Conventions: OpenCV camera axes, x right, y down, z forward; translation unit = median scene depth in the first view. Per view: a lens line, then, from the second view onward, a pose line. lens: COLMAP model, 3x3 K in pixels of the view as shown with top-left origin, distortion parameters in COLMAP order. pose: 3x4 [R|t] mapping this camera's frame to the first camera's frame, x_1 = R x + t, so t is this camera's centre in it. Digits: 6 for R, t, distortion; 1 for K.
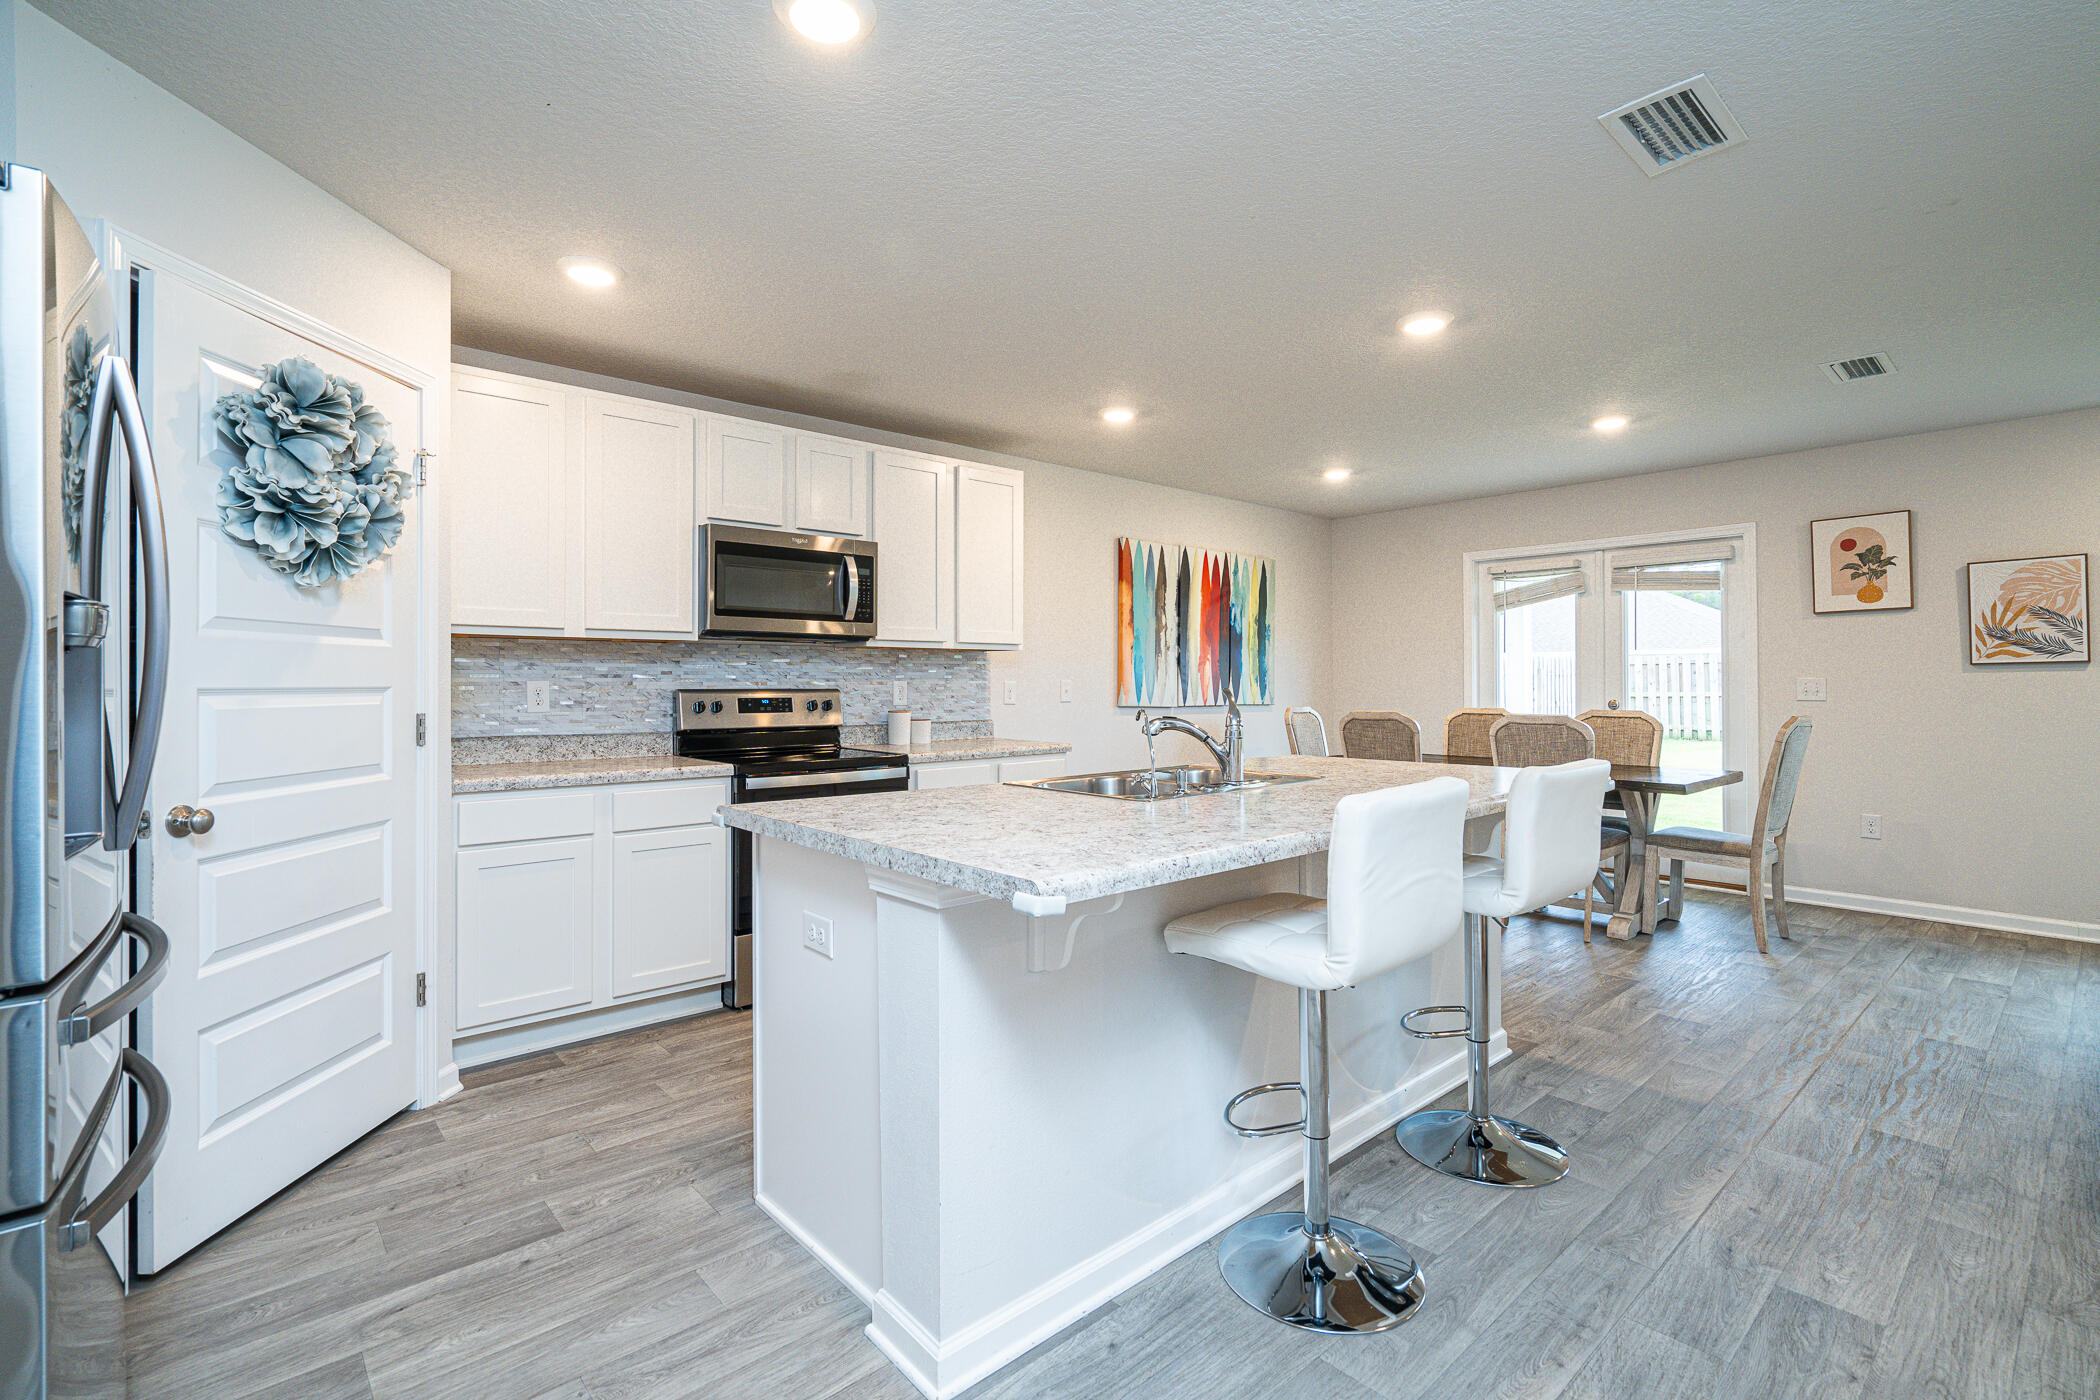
lens RADIAL K [[961.7, 0, 1056.6], [0, 961.7, 686.0], [0, 0, 1]] dist [-0.006509, 0.001962]
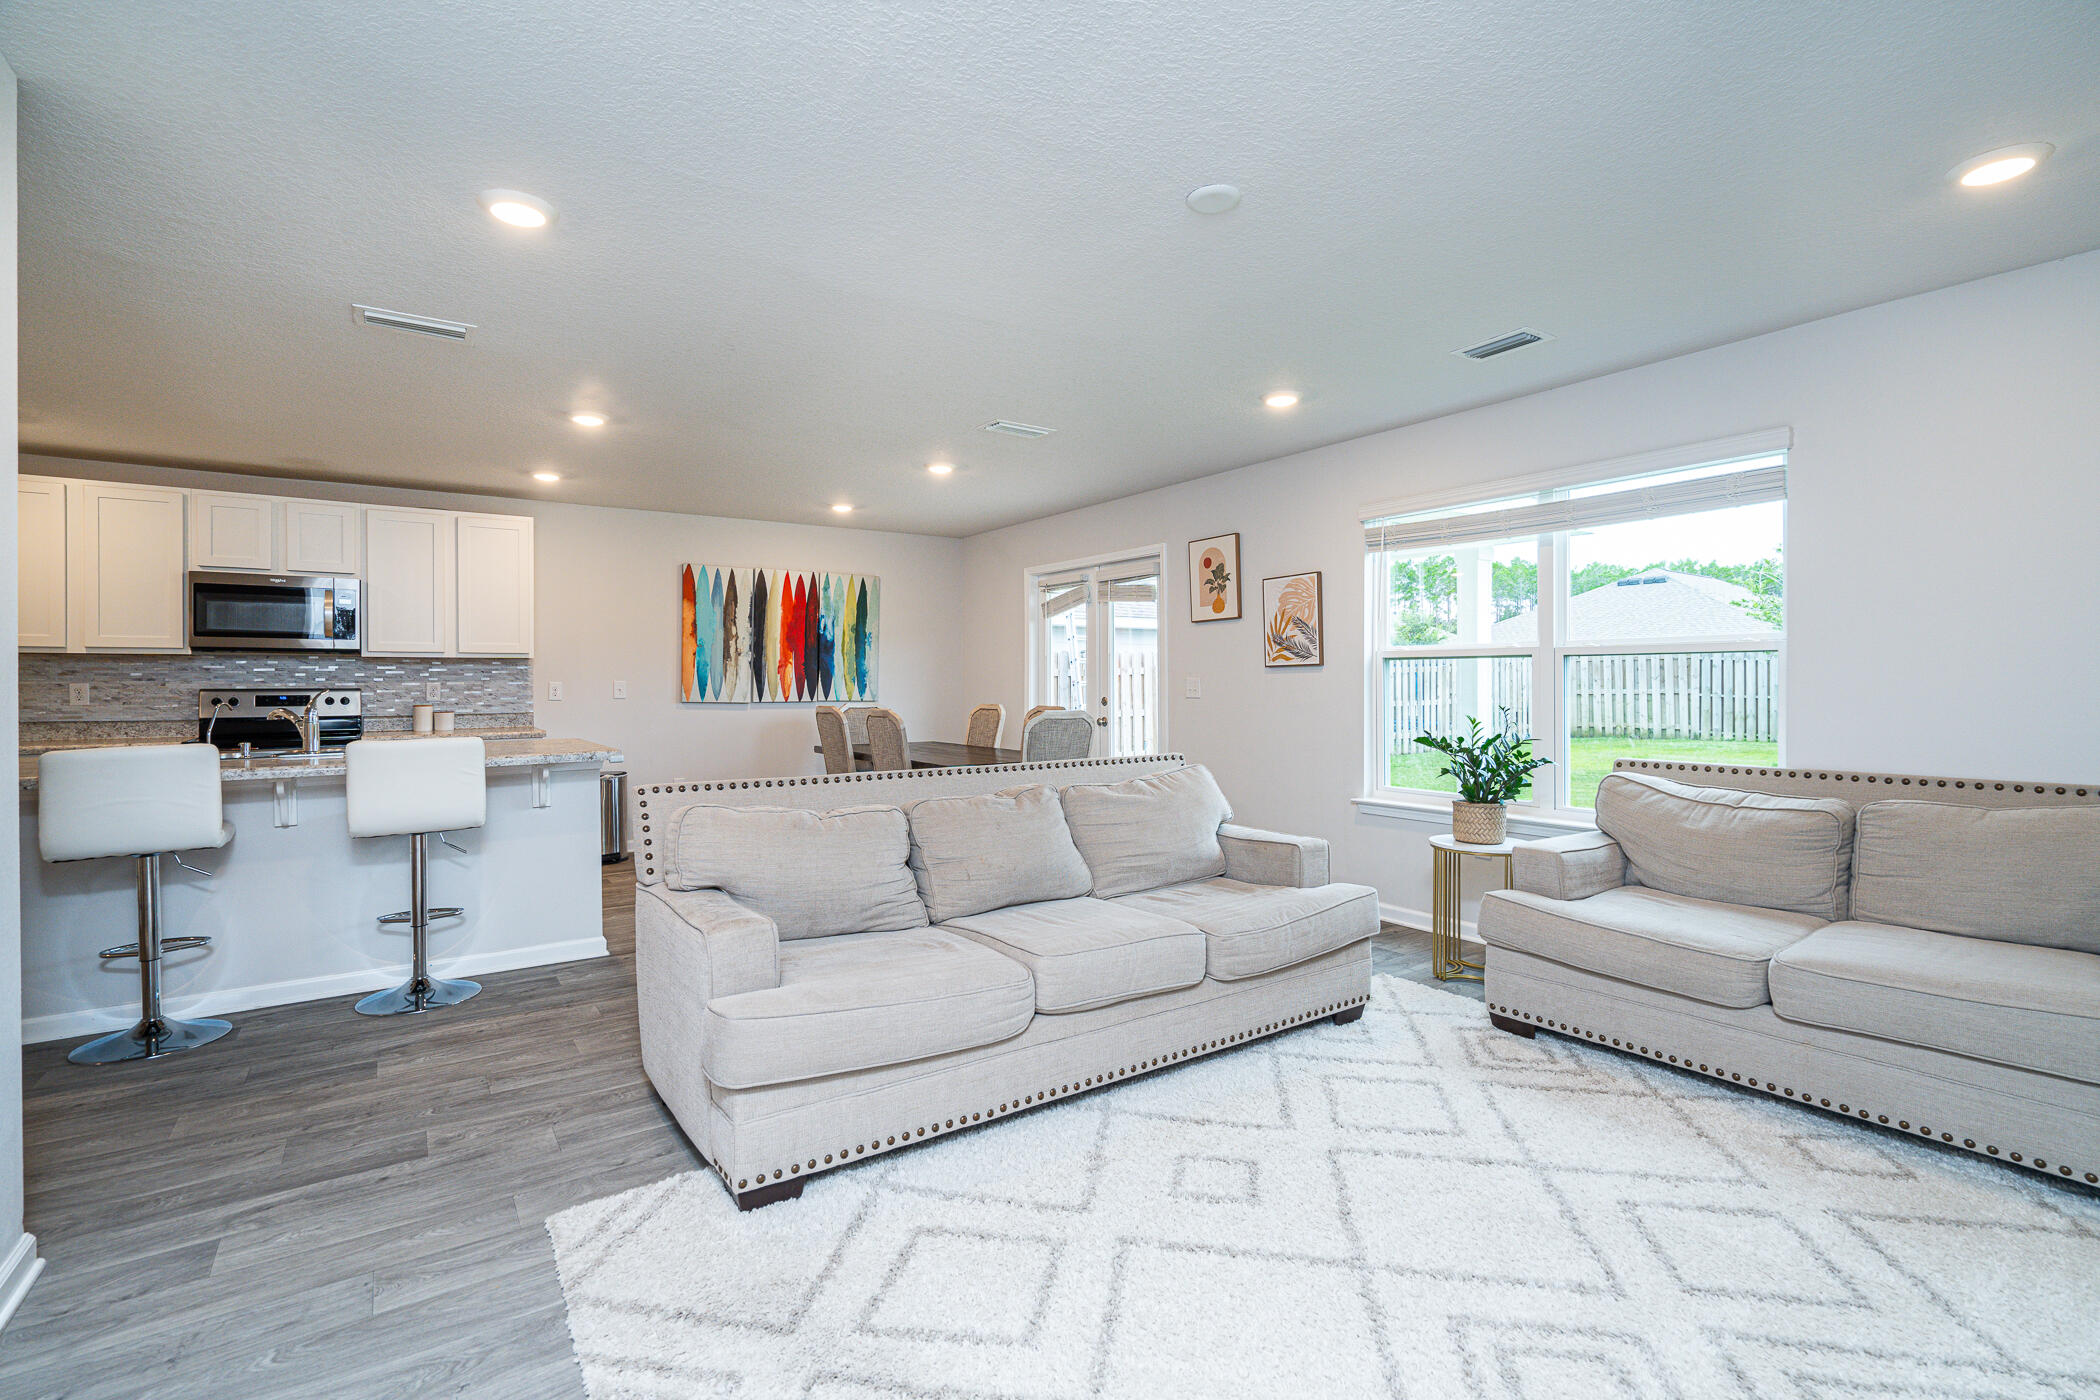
lens RADIAL K [[961.7, 0, 1057.6], [0, 961.7, 630.6], [0, 0, 1]] dist [-0.006509, 0.001962]
pose [[0.991697, -0.007941, -0.128351, 0.677107], [0.000994, 0.998535, -0.054096, -0.003080], [0.128592, 0.053520, 0.990252, -0.139734]]
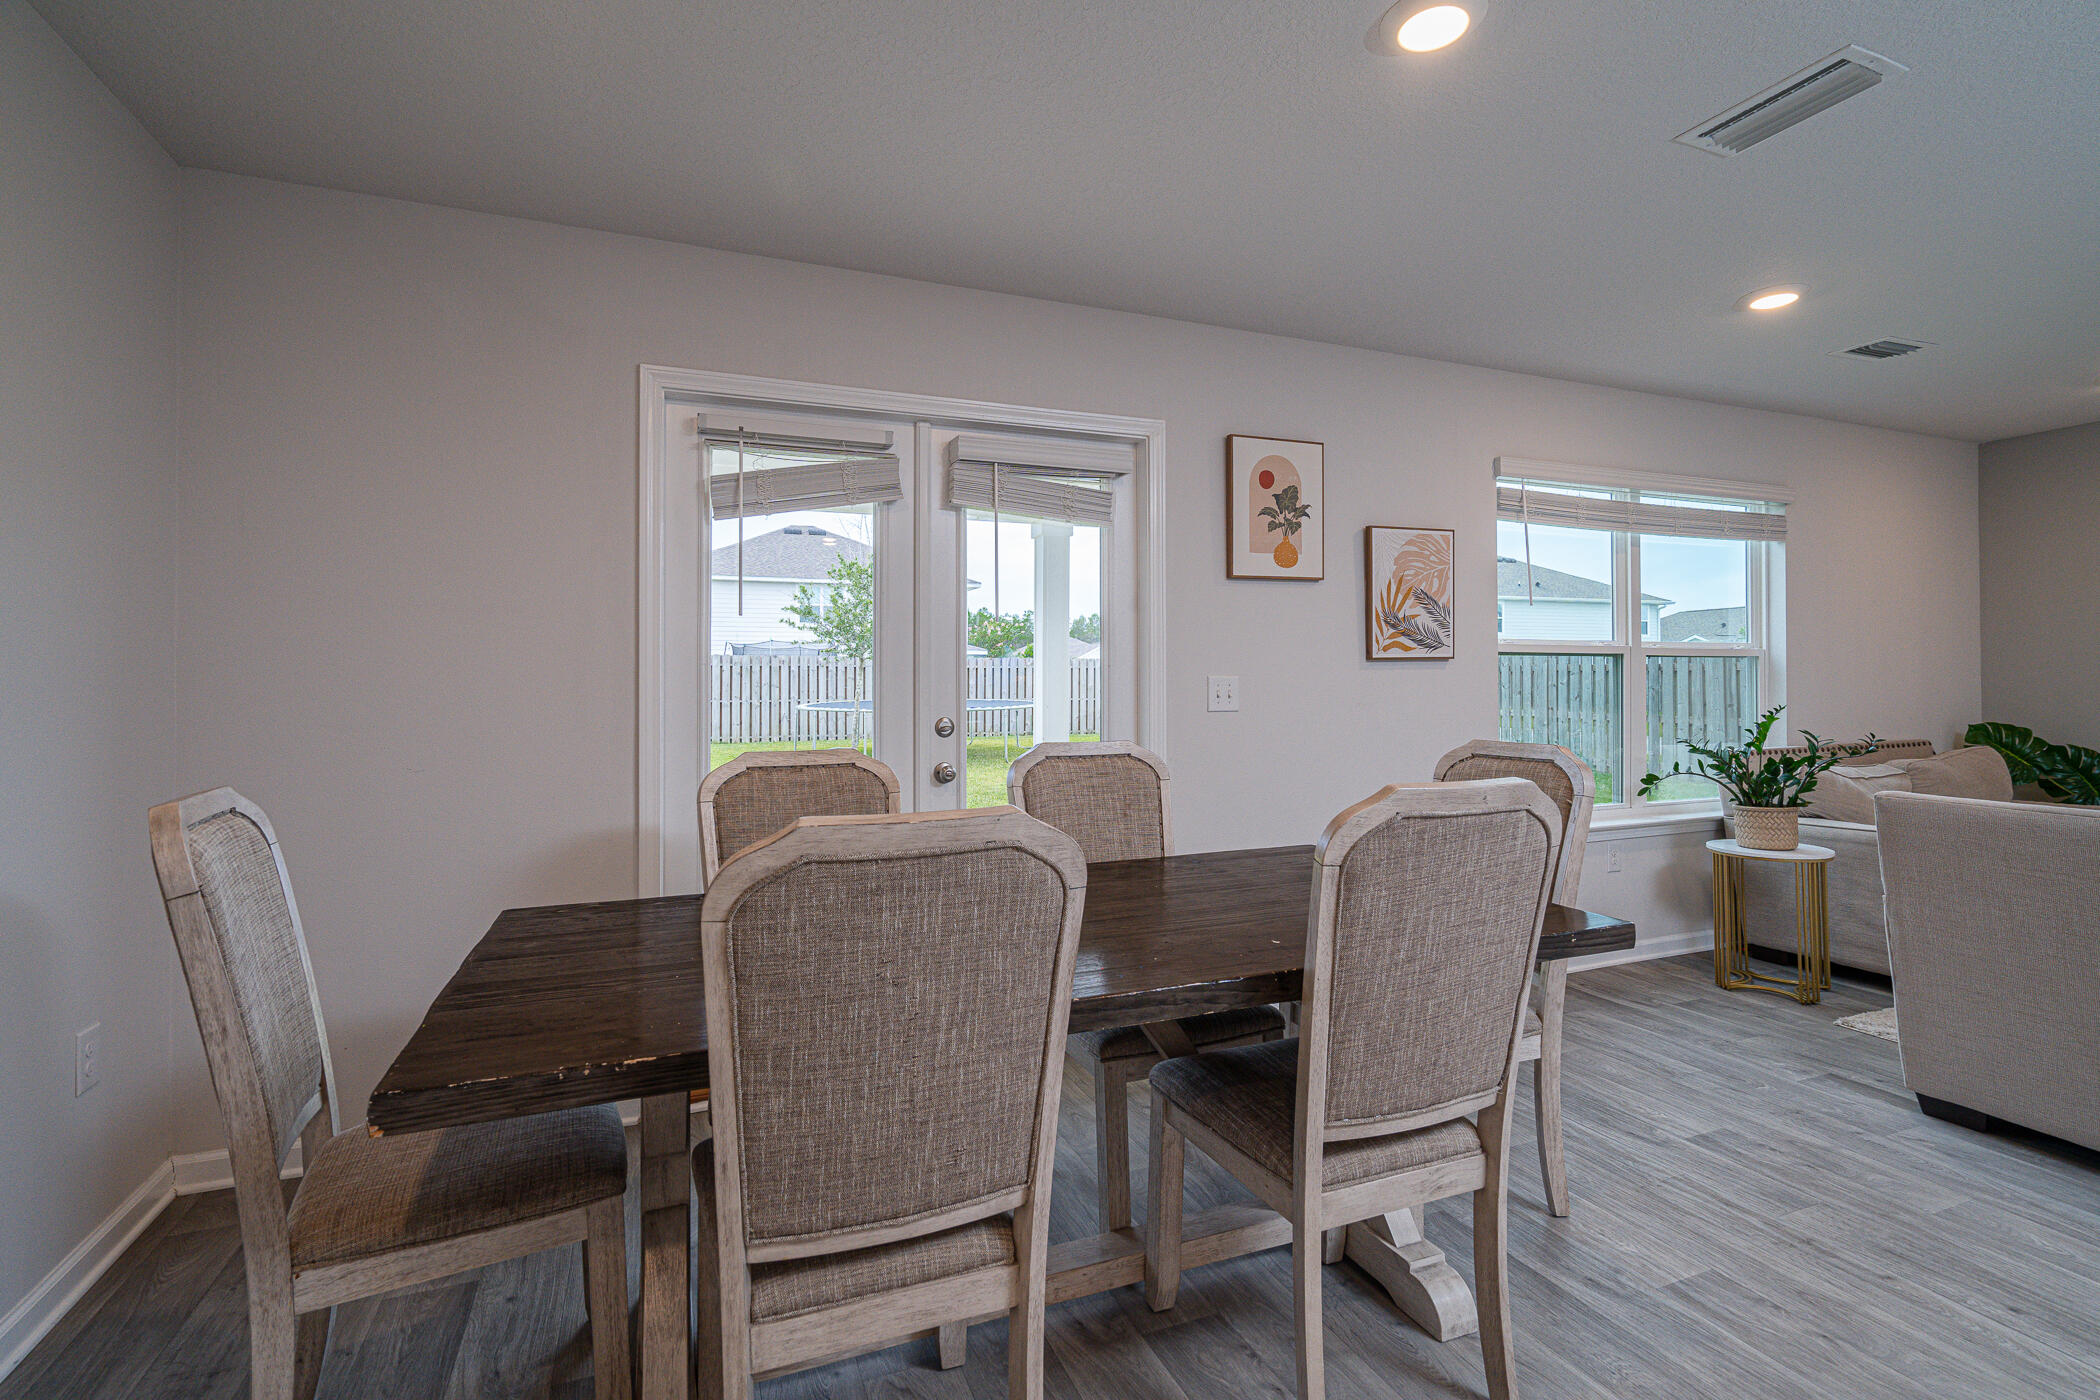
lens RADIAL K [[961.7, 0, 1042.7], [0, 961.7, 680.5], [0, 0, 1]] dist [-0.006509, 0.001962]
pose [[0.362607, -0.003473, 0.931936, 0.115486], [0.000158, 0.999993, 0.003665, -0.006535], [-0.931942, -0.001182, 0.362605, 0.766711]]
